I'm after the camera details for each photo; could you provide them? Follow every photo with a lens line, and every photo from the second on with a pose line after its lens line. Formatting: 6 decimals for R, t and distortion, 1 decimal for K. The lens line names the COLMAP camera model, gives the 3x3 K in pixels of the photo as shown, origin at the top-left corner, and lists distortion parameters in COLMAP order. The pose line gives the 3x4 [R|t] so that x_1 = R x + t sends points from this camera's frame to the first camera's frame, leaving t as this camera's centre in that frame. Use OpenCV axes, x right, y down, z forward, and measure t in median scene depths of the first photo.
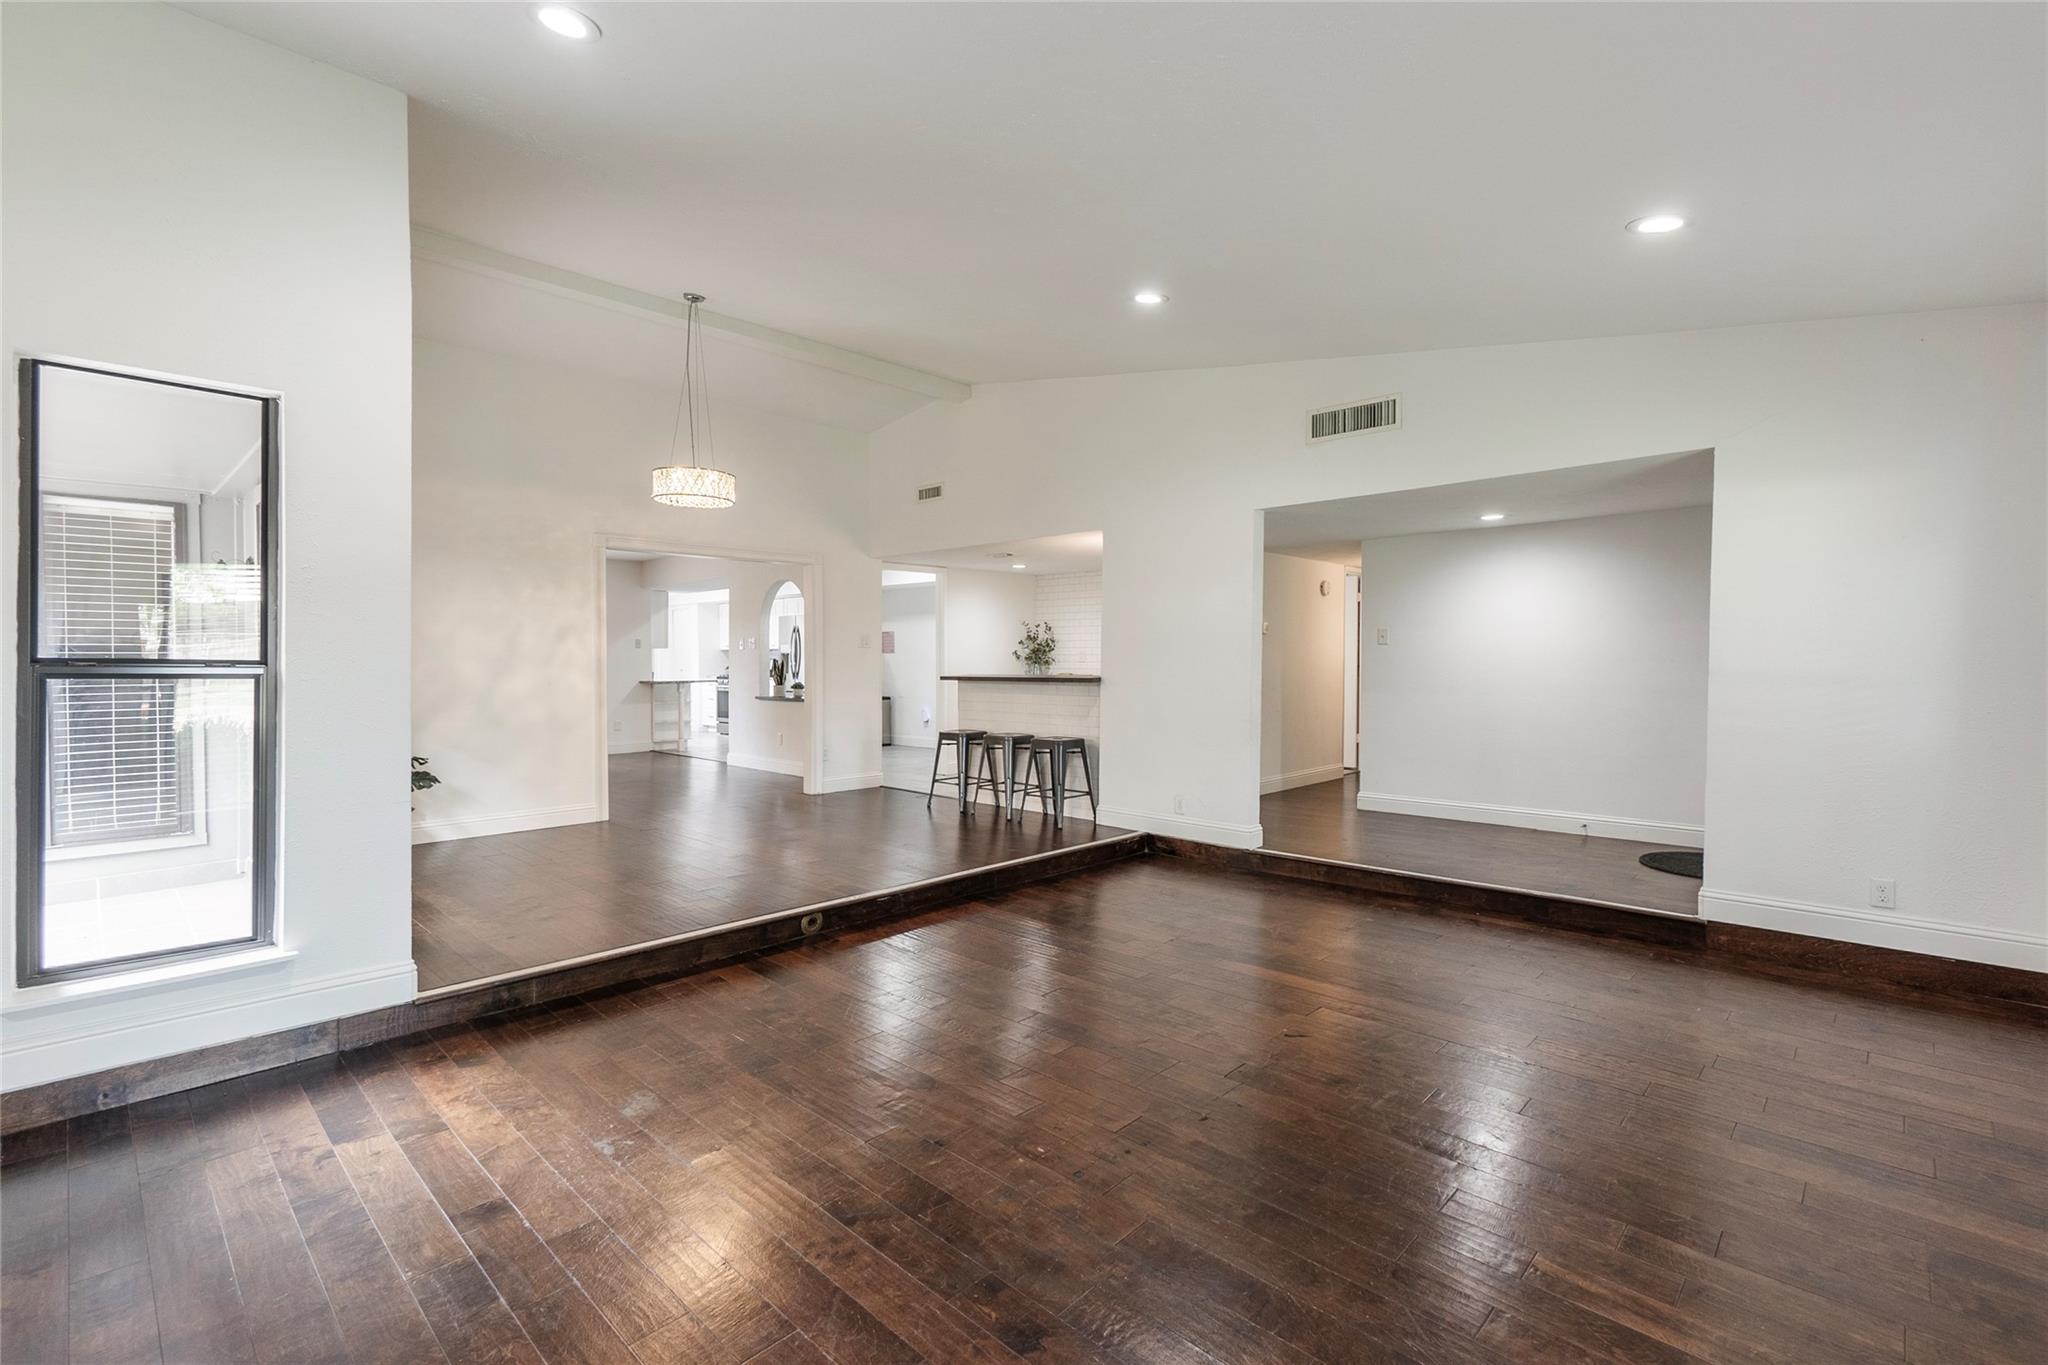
lens RADIAL K [[888.7, 0, 1021.8], [0, 888.7, 669.0], [0, 0, 1]] dist [0.002764, 0.000261]
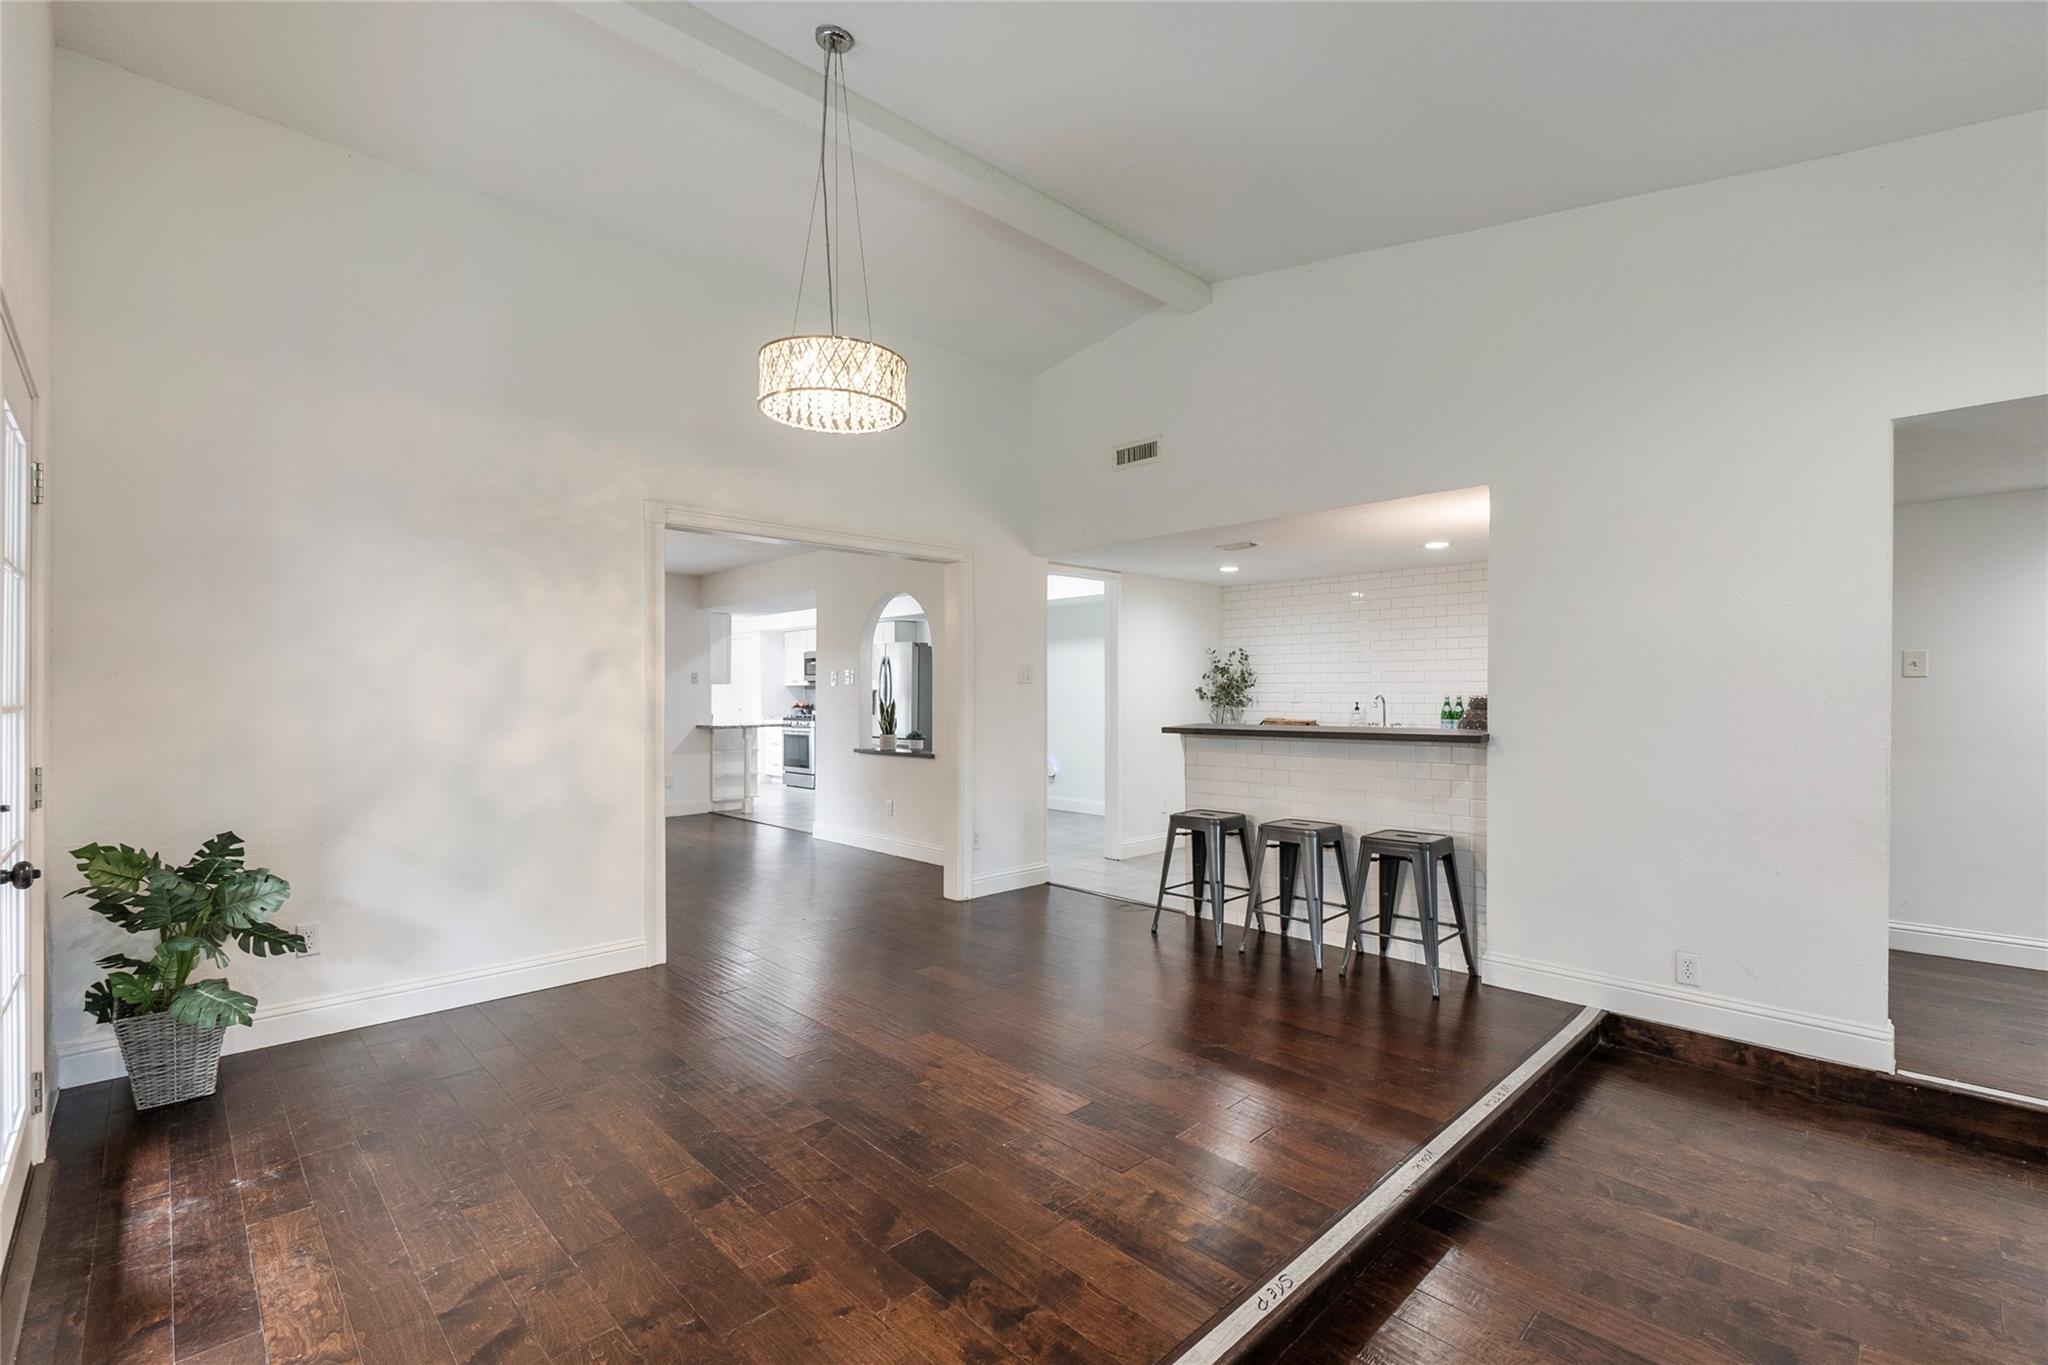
lens RADIAL K [[888.7, 0, 1025.2], [0, 888.7, 685.4], [0, 0, 1]] dist [0.002764, 0.000261]
pose [[0.999283, -0.001719, -0.037834, -0.134276], [0.000927, 0.999780, -0.020947, -0.007429], [0.037861, 0.020897, 0.999064, 0.272310]]
